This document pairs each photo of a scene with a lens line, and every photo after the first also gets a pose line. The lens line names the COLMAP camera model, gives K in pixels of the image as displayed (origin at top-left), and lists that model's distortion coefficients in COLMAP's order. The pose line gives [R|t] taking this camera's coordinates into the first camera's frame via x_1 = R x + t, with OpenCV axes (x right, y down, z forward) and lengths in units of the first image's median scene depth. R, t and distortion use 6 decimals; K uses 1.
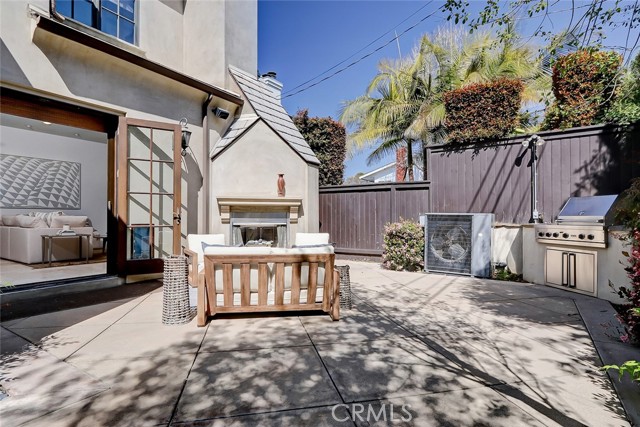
lens RADIAL K [[348.0, 0, 315.8], [0, 348.0, 207.3], [0, 0, 1]] dist [-0.002907, 0.000918]
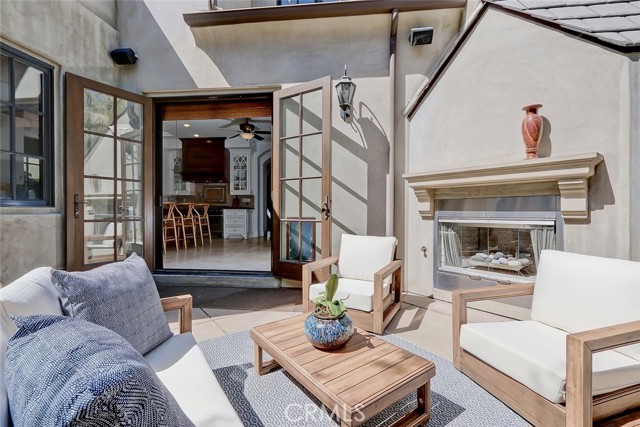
lens RADIAL K [[293.7, 0, 316.8], [0, 293.7, 214.8], [0, 0, 1]] dist [0.006243, -0.003153]
pose [[0.428455, 0.011953, -0.903484, 0.121216], [0.026986, 0.999297, 0.026018, 0.022110], [0.903160, -0.035529, 0.427832, 0.666230]]
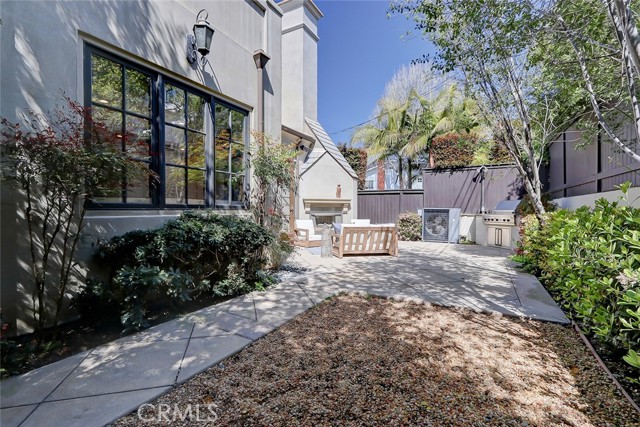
lens RADIAL K [[293.7, 0, 324.2], [0, 293.7, 210.1], [0, 0, 1]] dist [0.006243, -0.003153]
pose [[0.997446, 0.002071, 0.071393, -0.299345], [-0.004282, 0.999516, 0.030824, -0.016930], [-0.071295, -0.031051, 0.996972, -0.465938]]
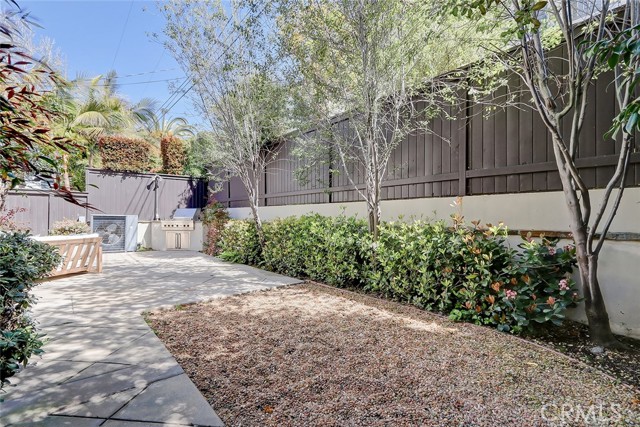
lens RADIAL K [[293.7, 0, 317.9], [0, 293.7, 214.9], [0, 0, 1]] dist [0.006243, -0.003153]
pose [[0.291696, 0.008199, 0.956476, -0.628376], [-0.030633, 0.999530, 0.000774, -0.012560], [-0.956021, -0.029525, 0.291810, -0.312203]]
